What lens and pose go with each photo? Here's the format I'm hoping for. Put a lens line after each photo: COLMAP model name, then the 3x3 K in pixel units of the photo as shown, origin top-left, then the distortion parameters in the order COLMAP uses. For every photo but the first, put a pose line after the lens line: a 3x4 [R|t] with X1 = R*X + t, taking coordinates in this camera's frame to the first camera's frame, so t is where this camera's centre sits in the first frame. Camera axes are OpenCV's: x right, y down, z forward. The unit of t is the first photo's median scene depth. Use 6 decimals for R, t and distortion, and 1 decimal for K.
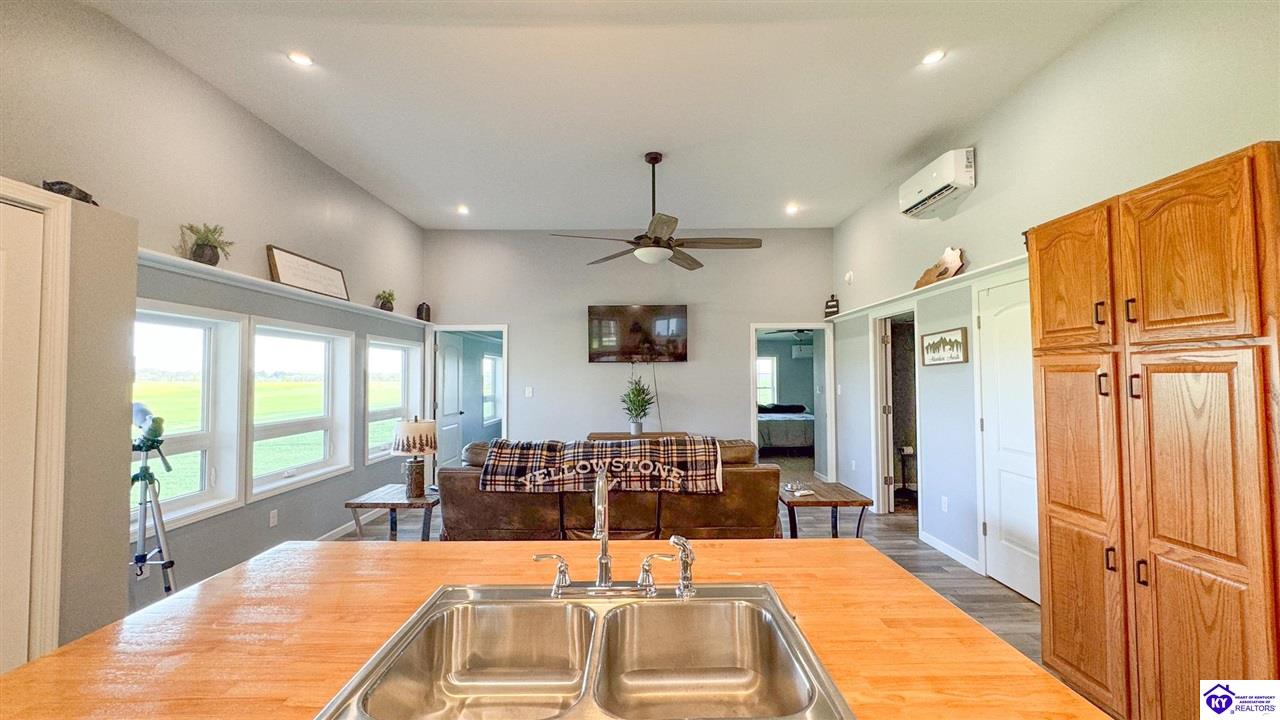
lens RADIAL K [[508.5, 0, 639.8], [0, 508.5, 361.2], [0, 0, 1]] dist [-0.003237, 0.000847]
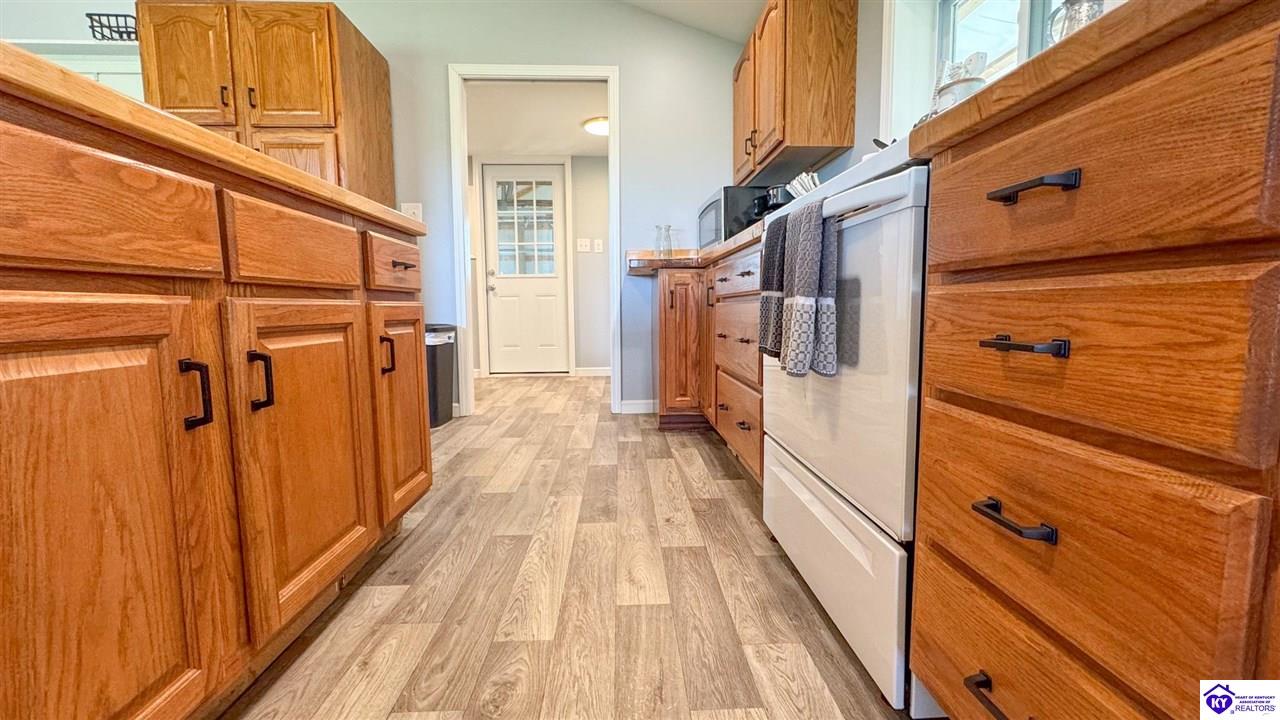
lens RADIAL K [[530.4, 0, 641.8], [0, 530.4, 354.6], [0, 0, 1]] dist [-0.003635, -0.000603]
pose [[-0.042886, -0.085931, 0.995378, -0.451175], [-0.028085, 0.996004, 0.084775, 0.399048], [-0.998685, -0.024319, -0.045128, 0.060005]]
